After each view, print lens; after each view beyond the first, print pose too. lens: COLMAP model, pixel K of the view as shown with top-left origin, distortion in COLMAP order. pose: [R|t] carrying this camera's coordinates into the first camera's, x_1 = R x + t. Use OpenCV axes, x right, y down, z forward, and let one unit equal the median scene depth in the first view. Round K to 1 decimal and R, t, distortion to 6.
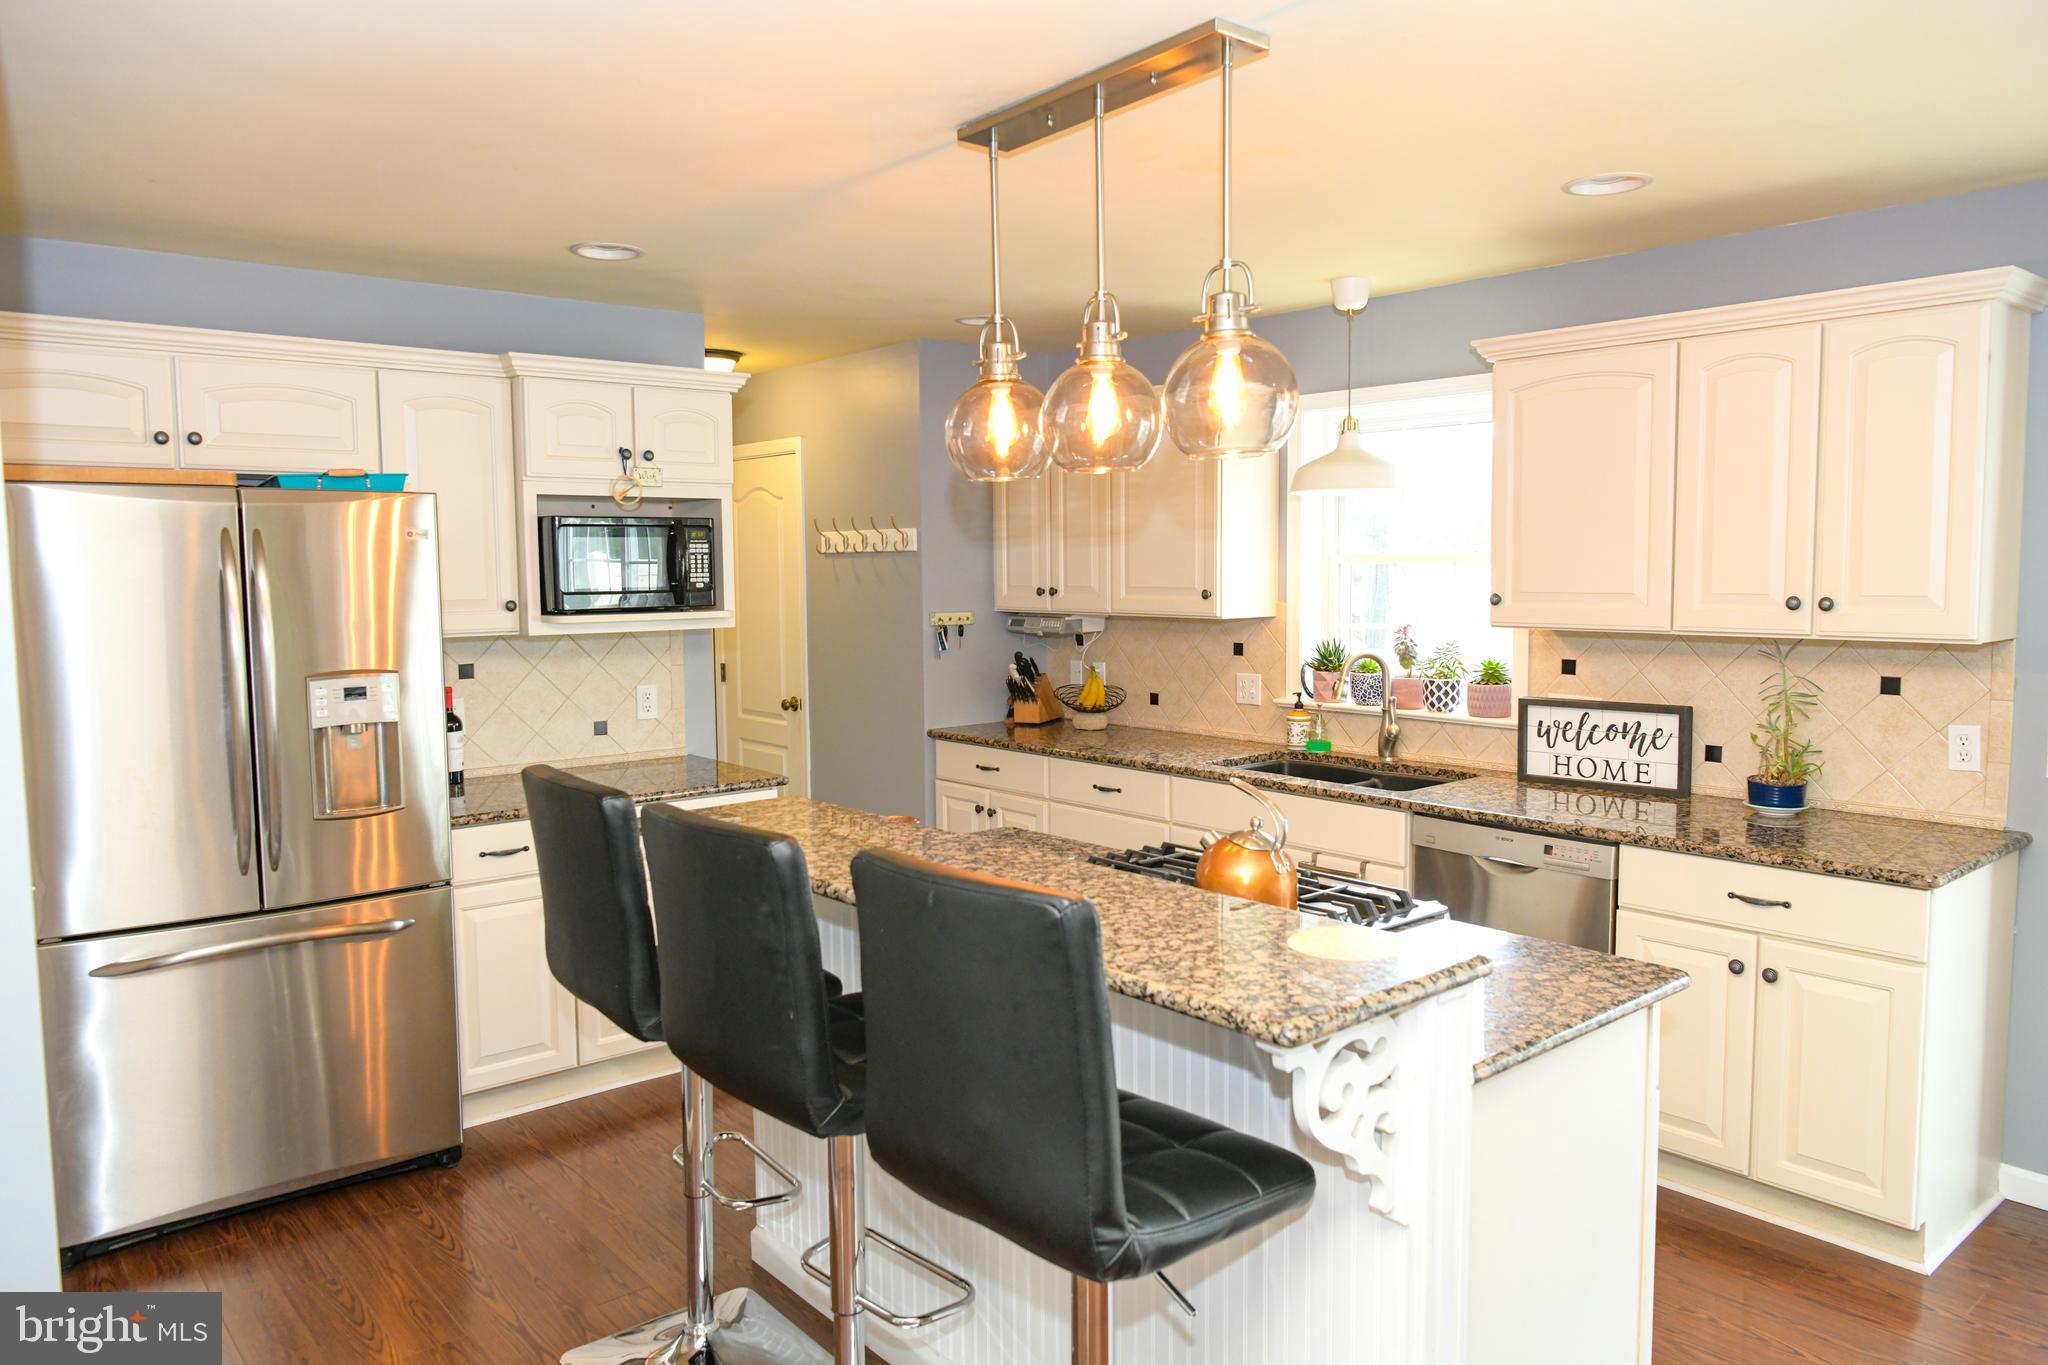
lens RADIAL K [[1410.4, 0, 1018.9], [0, 1410.4, 694.2], [0, 0, 1]] dist [-0.015857, 0.002664]
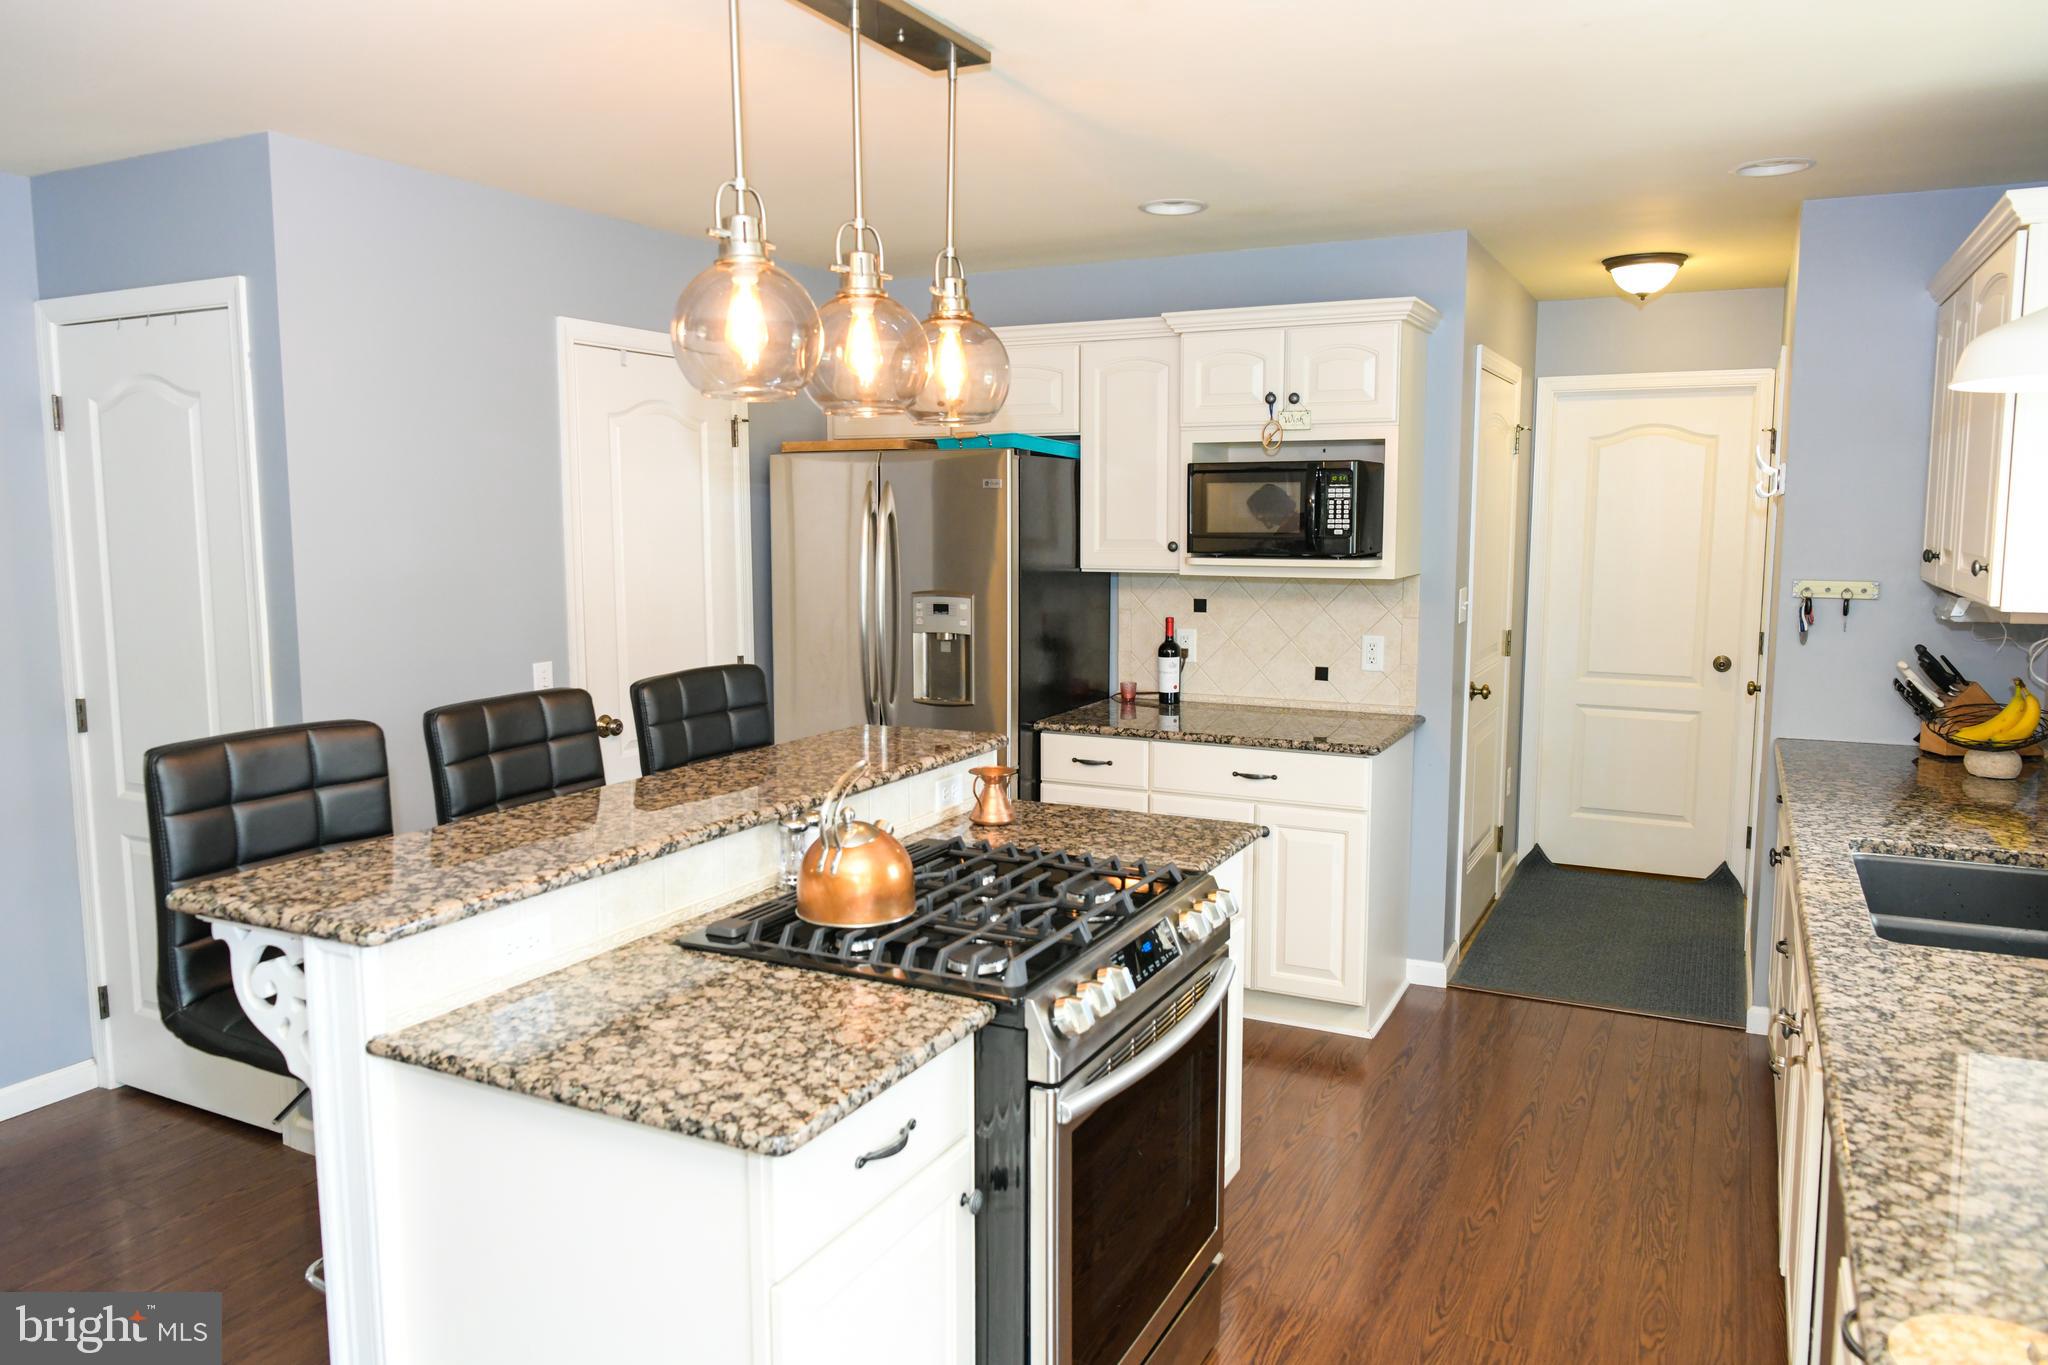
lens RADIAL K [[1410.4, 0, 1011.4], [0, 1410.4, 685.8], [0, 0, 1]] dist [-0.015857, 0.002664]
pose [[0.387425, 0.121143, -0.913907, 0.570214], [-0.089416, 0.991593, 0.093536, -0.043971], [0.917555, 0.045480, 0.394999, 0.430224]]
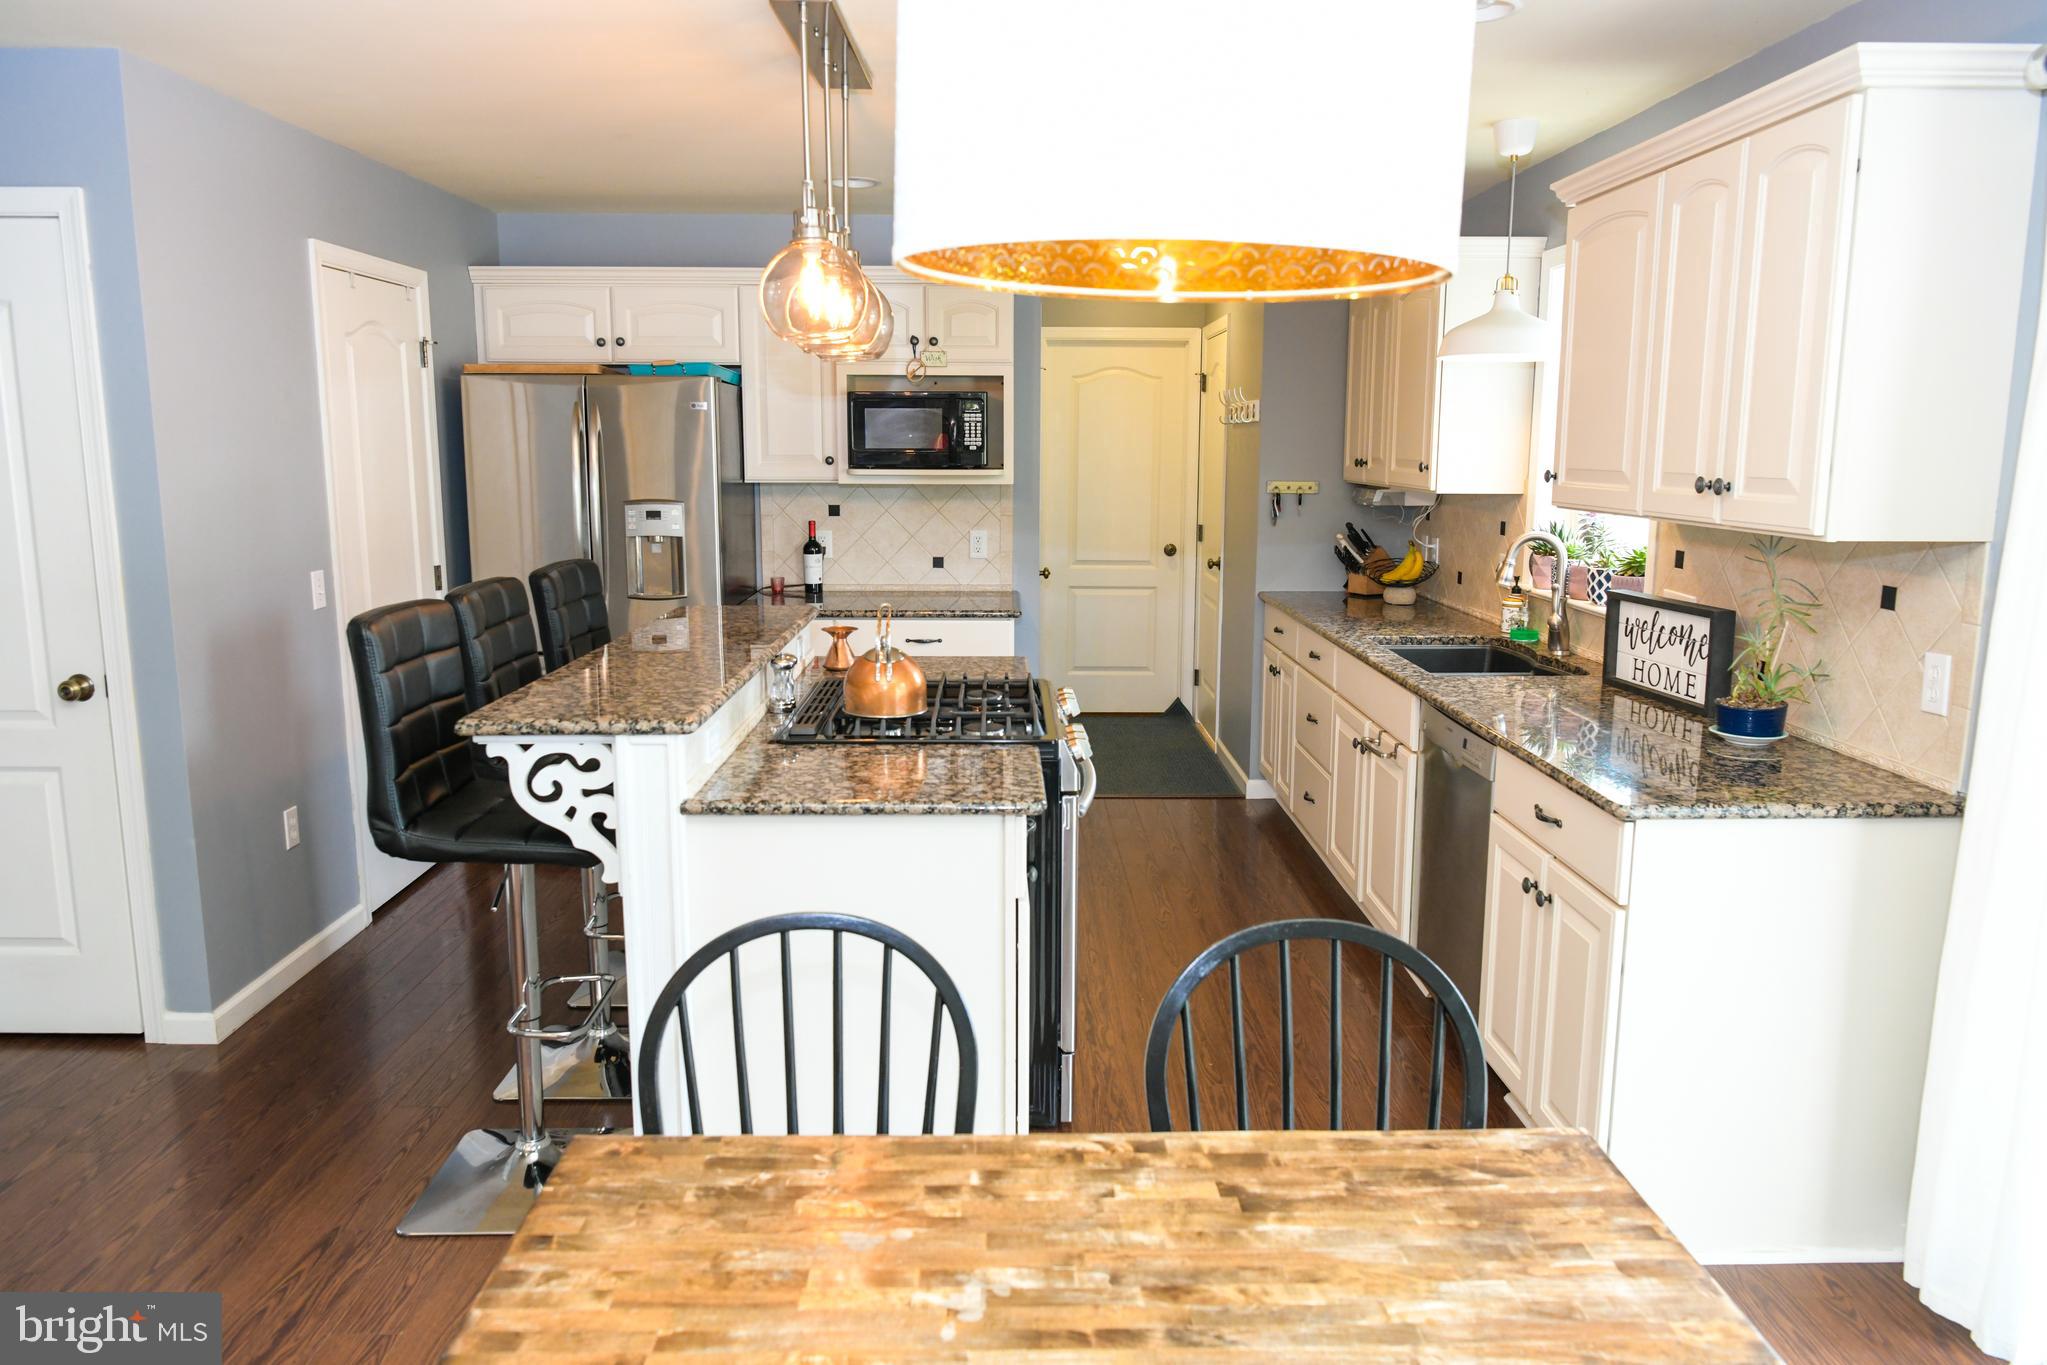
lens RADIAL K [[1409.7, 0, 1023.3], [0, 1409.7, 673.2], [0, 0, 1]] dist [-0.015857, 0.002664]
pose [[0.774476, 0.115660, -0.621941, 0.591760], [-0.071041, 0.992827, 0.096167, -0.004058], [0.628602, -0.030296, 0.777137, 0.073346]]
